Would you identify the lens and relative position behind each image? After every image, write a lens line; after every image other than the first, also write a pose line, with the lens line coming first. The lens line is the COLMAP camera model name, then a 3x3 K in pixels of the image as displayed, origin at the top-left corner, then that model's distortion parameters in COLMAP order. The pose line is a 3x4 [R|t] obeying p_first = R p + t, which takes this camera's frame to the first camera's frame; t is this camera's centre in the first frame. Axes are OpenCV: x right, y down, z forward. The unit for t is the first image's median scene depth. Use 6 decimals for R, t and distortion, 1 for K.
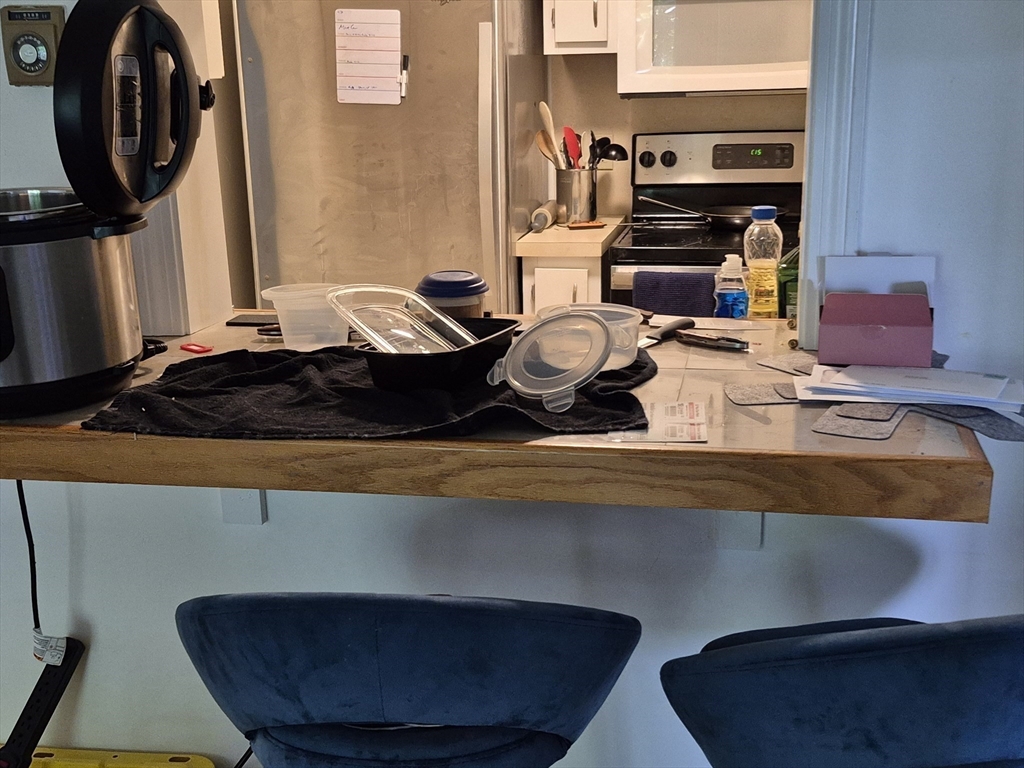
lens RADIAL K [[1261.4, 0, 512.0], [0, 1261.4, 384.0], [0, 0, 1]] dist [0.128464, -0.023371]
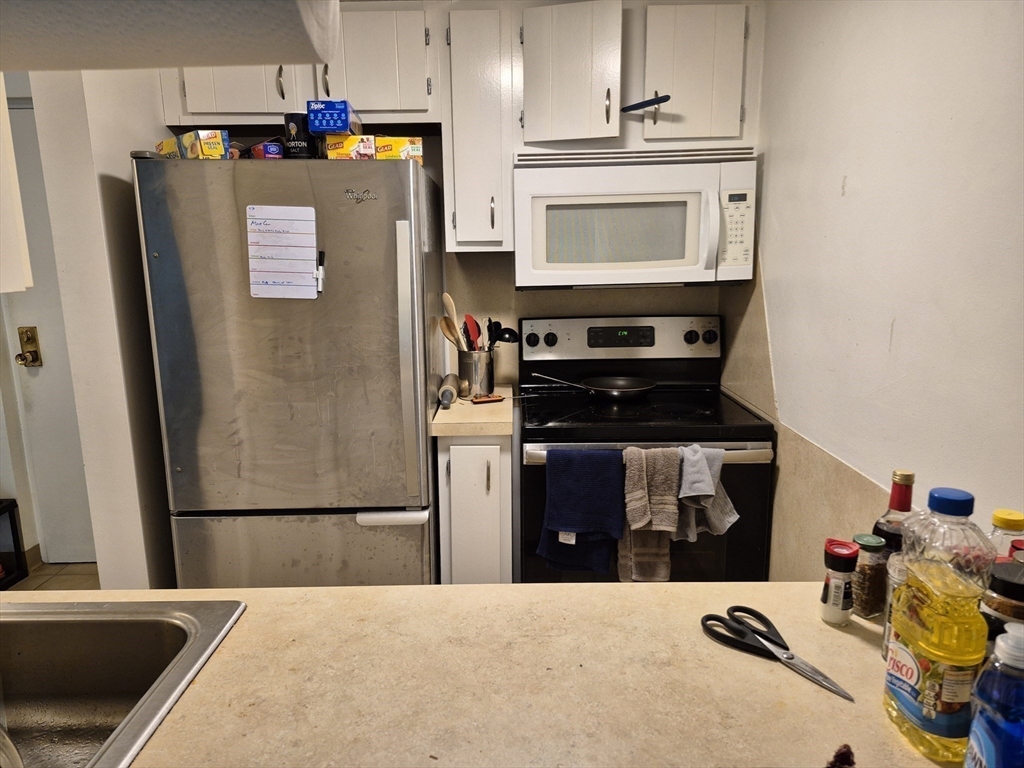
lens RADIAL K [[701.1, 0, 512.0], [0, 701.1, 384.0], [0, 0, 1]] dist [0.116852, -0.161472]
pose [[0.979320, -0.029981, 0.200082, -0.047242], [0.043119, 0.997167, -0.061628, -0.103650], [-0.197667, 0.068981, 0.977839, 0.395331]]
